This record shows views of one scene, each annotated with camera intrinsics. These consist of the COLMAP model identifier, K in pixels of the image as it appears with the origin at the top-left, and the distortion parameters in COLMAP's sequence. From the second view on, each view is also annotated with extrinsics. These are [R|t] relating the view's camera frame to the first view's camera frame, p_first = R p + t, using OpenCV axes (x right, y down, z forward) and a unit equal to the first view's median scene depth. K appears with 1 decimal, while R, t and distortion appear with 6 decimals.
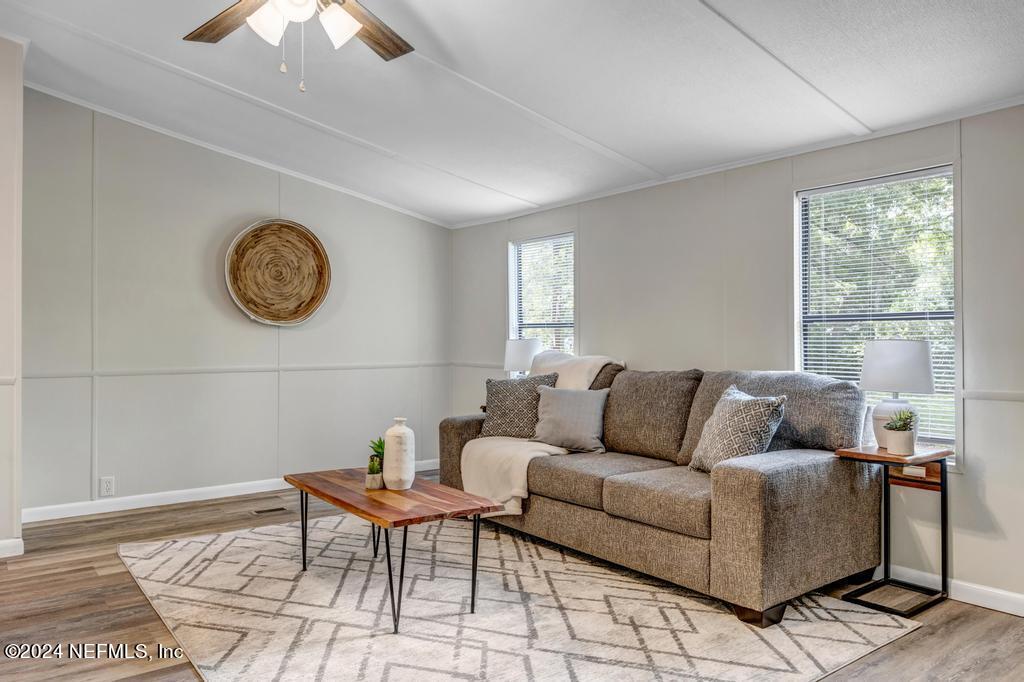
lens RADIAL K [[710.8, 0, 512.9], [0, 710.8, 341.7], [0, 0, 1]] dist [0.000113, -0.005080]
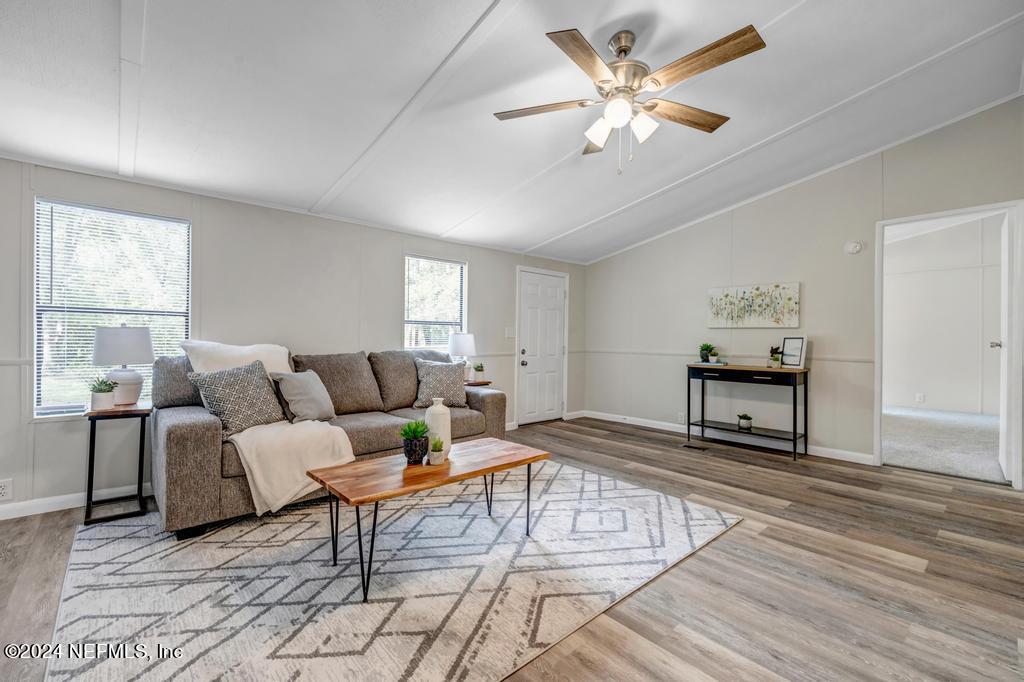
lens RADIAL K [[438.5, 0, 509.7], [0, 438.5, 342.1], [0, 0, 1]] dist [0.010719, 0.000218]
pose [[-0.073880, -0.012703, 0.997186, -0.880256], [-0.009623, 0.999881, 0.012024, 0.005814], [-0.997221, -0.008708, -0.073993, 0.927485]]
